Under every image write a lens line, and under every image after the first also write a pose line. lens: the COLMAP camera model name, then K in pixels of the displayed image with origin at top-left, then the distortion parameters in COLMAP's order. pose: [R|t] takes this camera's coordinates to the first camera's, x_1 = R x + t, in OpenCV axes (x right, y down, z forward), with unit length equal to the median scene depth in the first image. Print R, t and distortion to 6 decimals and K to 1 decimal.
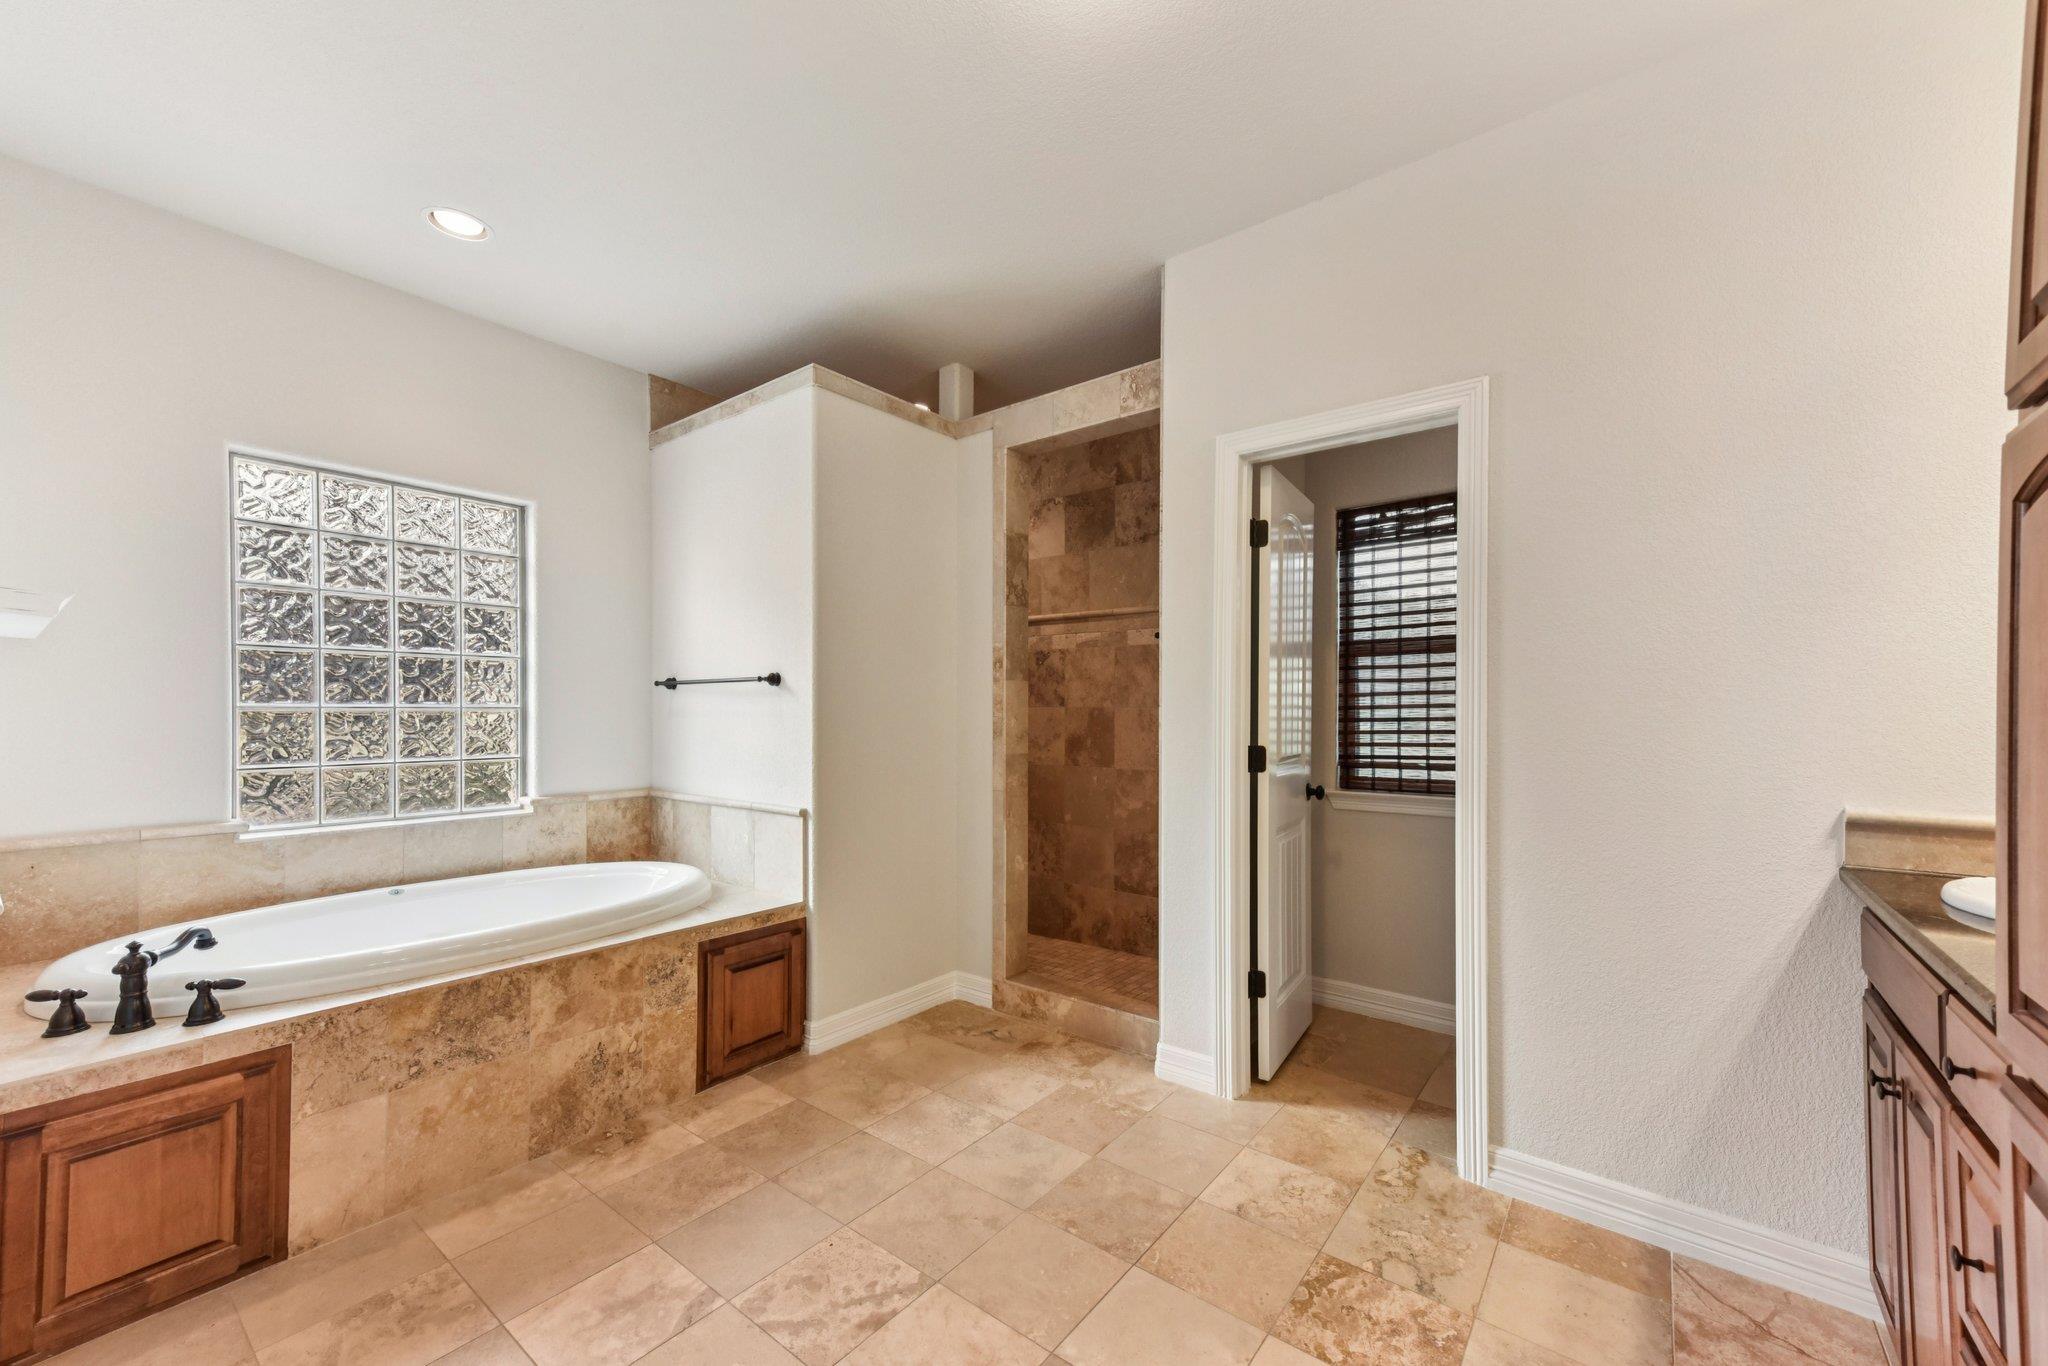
lens RADIAL K [[796.0, 0, 1019.8], [0, 796.0, 714.1], [0, 0, 1]] dist [0.023283, 0.000062]
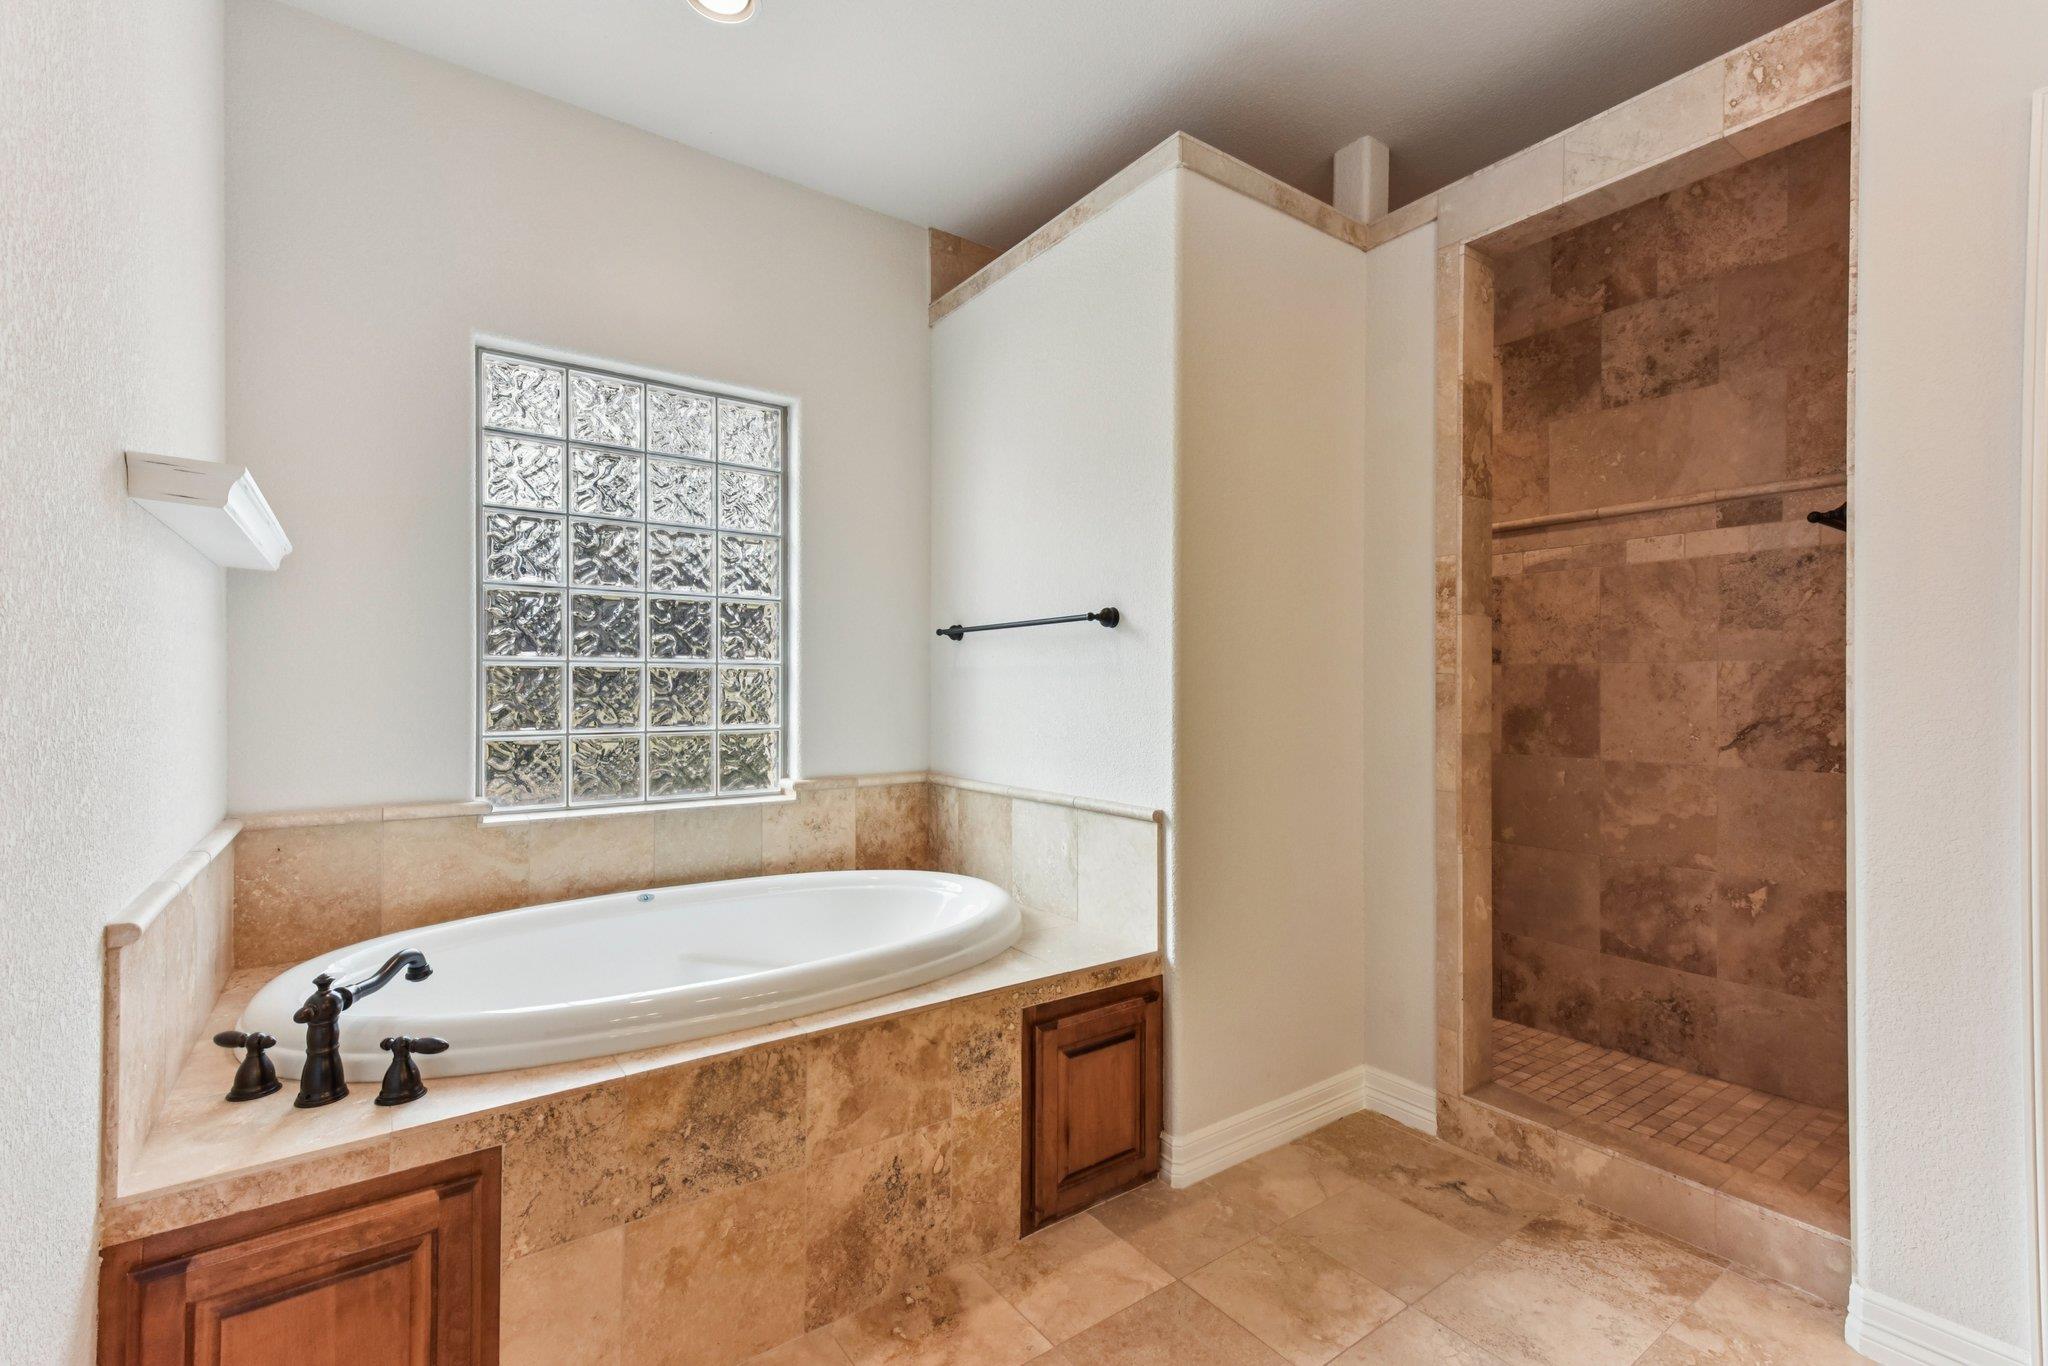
lens RADIAL K [[923.9, 0, 1025.2], [0, 923.9, 683.5], [0, 0, 1]] dist [0.015980, -0.000937]
pose [[0.960089, -0.001428, -0.279689, -0.163709], [-0.000703, 0.999971, -0.007517, 0.019626], [0.279692, 0.007414, 0.960061, 0.233698]]
